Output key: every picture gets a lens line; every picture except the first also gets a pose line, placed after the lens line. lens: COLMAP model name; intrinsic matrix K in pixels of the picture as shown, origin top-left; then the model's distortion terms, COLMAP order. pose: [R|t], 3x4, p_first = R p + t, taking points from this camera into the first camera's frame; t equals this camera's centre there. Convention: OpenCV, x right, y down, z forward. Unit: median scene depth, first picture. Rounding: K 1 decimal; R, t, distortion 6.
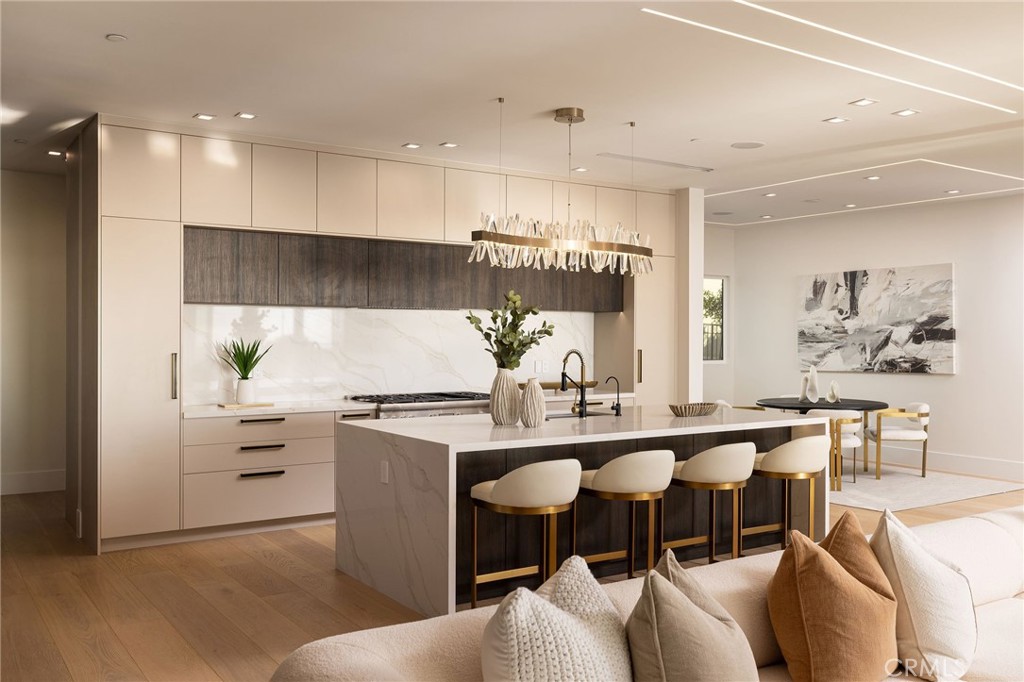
lens RADIAL K [[897.8, 0, 510.3], [0, 897.8, 341.7], [0, 0, 1]] dist [0.008715, -0.000832]
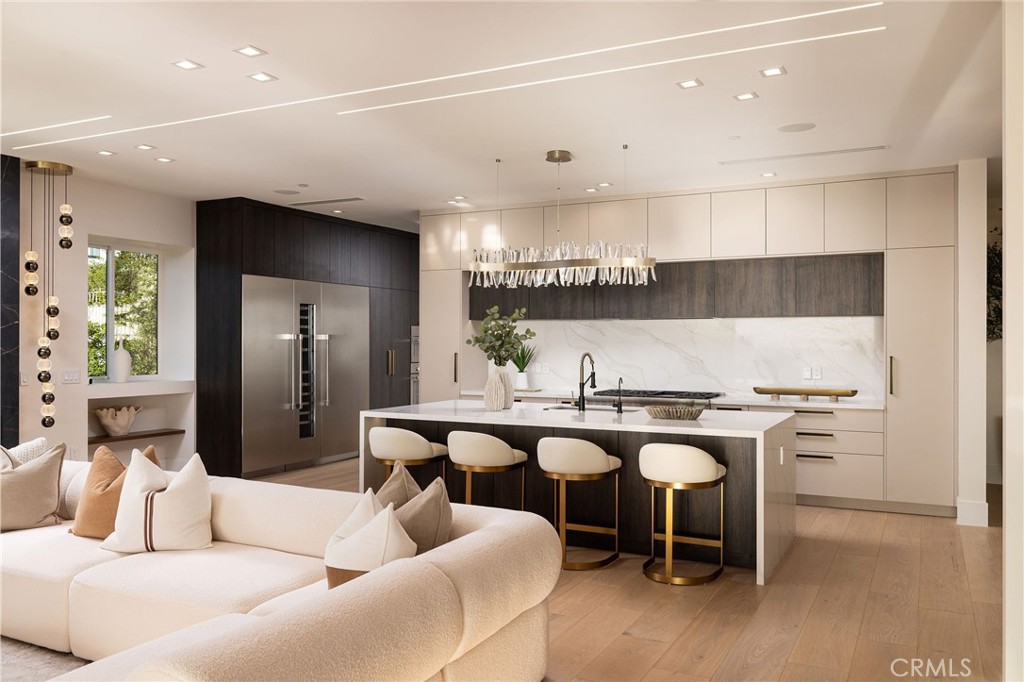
lens RADIAL K [[829.9, 0, 524.4], [0, 829.9, 341.5], [0, 0, 1]] dist [0.018013, 0.001395]
pose [[0.493905, -0.003537, -0.869508, 0.595995], [-0.005697, 0.999957, -0.007304, 0.001768], [0.869497, 0.008561, 0.493864, 0.245464]]
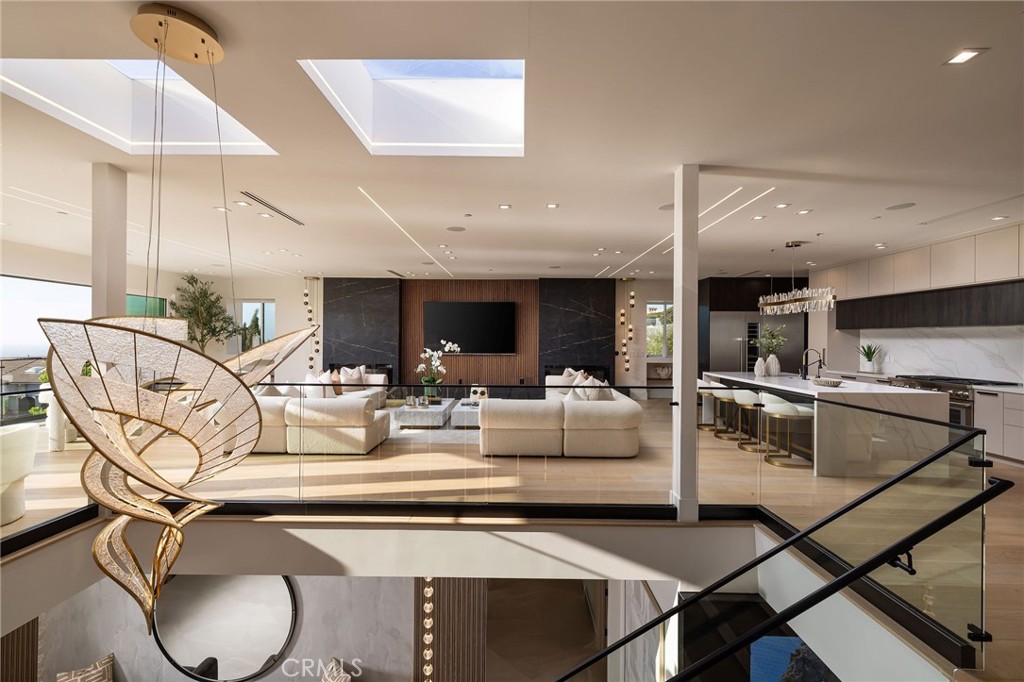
lens RADIAL K [[447.7, 0, 513.9], [0, 447.7, 335.0], [0, 0, 1]] dist [0.016137, -0.001159]
pose [[-0.559168, -0.015402, -0.828911, 0.825778], [-0.013922, 0.999861, -0.009187, -0.002001], [0.828938, 0.006403, -0.559304, 0.622516]]
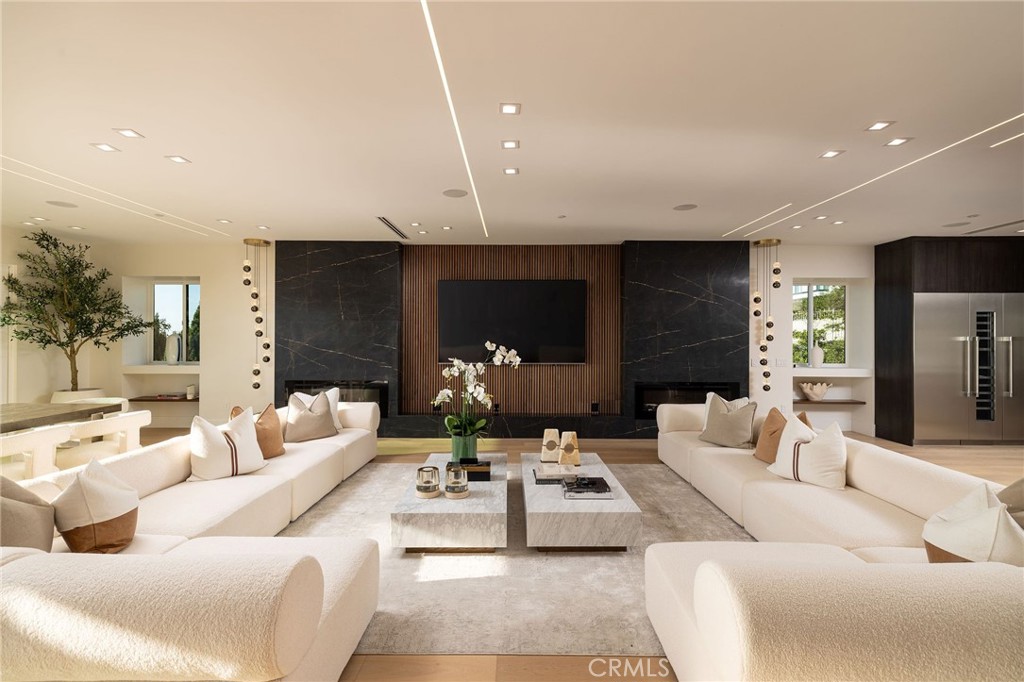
lens RADIAL K [[447.7, 0, 511.0], [0, 447.7, 339.0], [0, 0, 1]] dist [0.016137, -0.001159]
pose [[-0.558957, -0.005830, -0.829176, 0.547431], [-0.010814, 0.999941, 0.000259, -0.001757], [0.829126, 0.009112, -0.558987, 0.303736]]
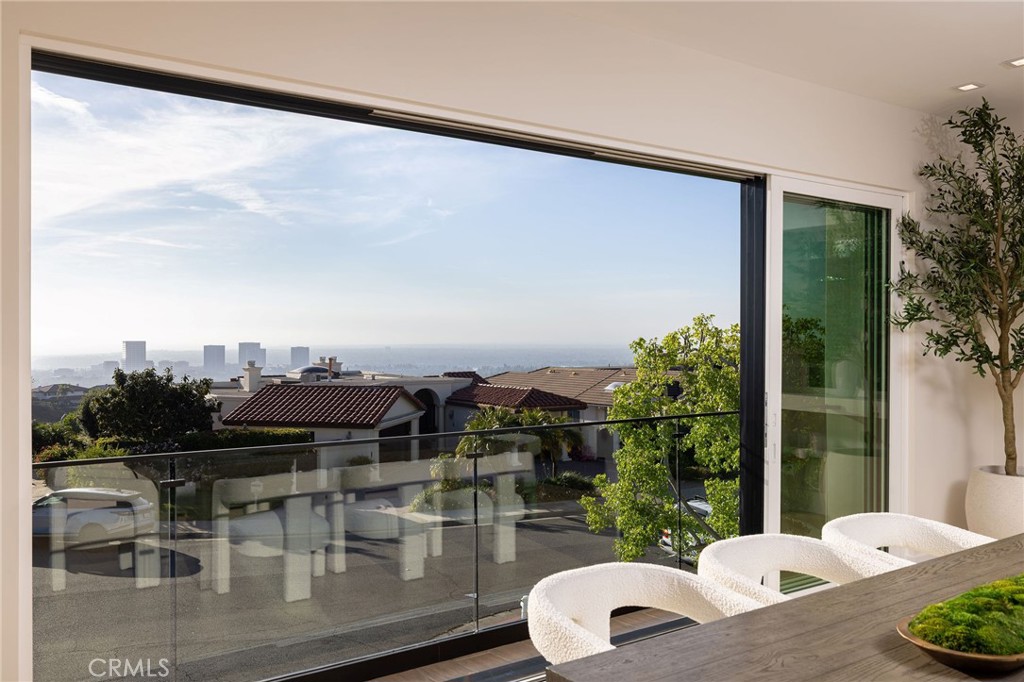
lens RADIAL K [[847.8, 0, 507.9], [0, 847.8, 343.3], [0, 0, 1]] dist [-0.005441, 0.003298]
pose [[-0.999364, -0.002763, -0.035551, 0.679592], [-0.003327, 0.999869, 0.015816, -0.006587], [0.035502, 0.015924, -0.999243, -0.061555]]
